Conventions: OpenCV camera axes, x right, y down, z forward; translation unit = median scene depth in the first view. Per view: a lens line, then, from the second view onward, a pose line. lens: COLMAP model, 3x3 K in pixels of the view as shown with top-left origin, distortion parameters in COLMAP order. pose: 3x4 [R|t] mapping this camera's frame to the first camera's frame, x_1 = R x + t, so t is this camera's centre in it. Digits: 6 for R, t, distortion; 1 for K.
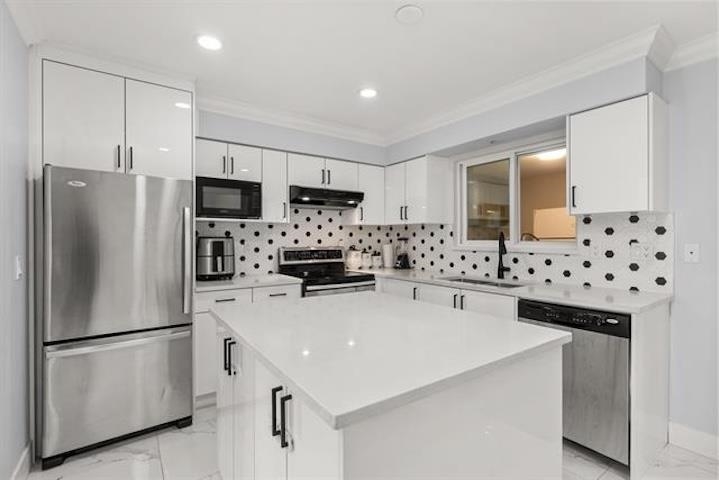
lens RADIAL K [[339.8, 0, 363.7], [0, 339.8, 240.3], [0, 0, 1]] dist [-0.001486, -0.000023]
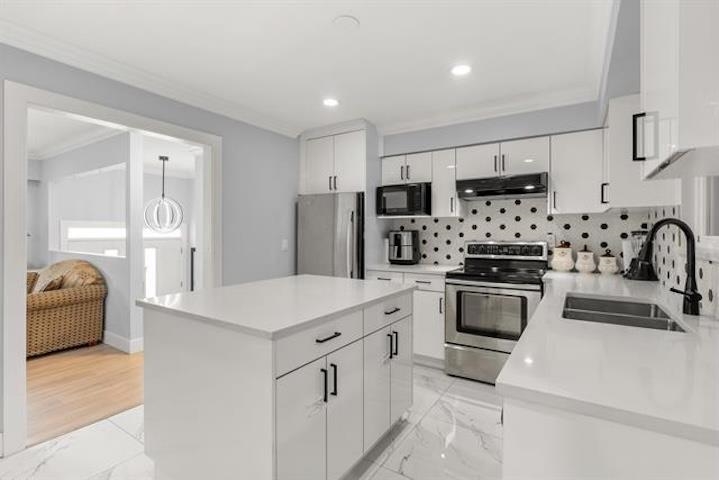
lens RADIAL K [[339.8, 0, 364.7], [0, 339.8, 234.7], [0, 0, 1]] dist [-0.001486, -0.000023]
pose [[0.389085, 0.005970, -0.921183, 0.578984], [-0.006184, 0.999973, 0.003868, 0.001075], [0.921181, 0.004191, 0.389112, 0.322271]]
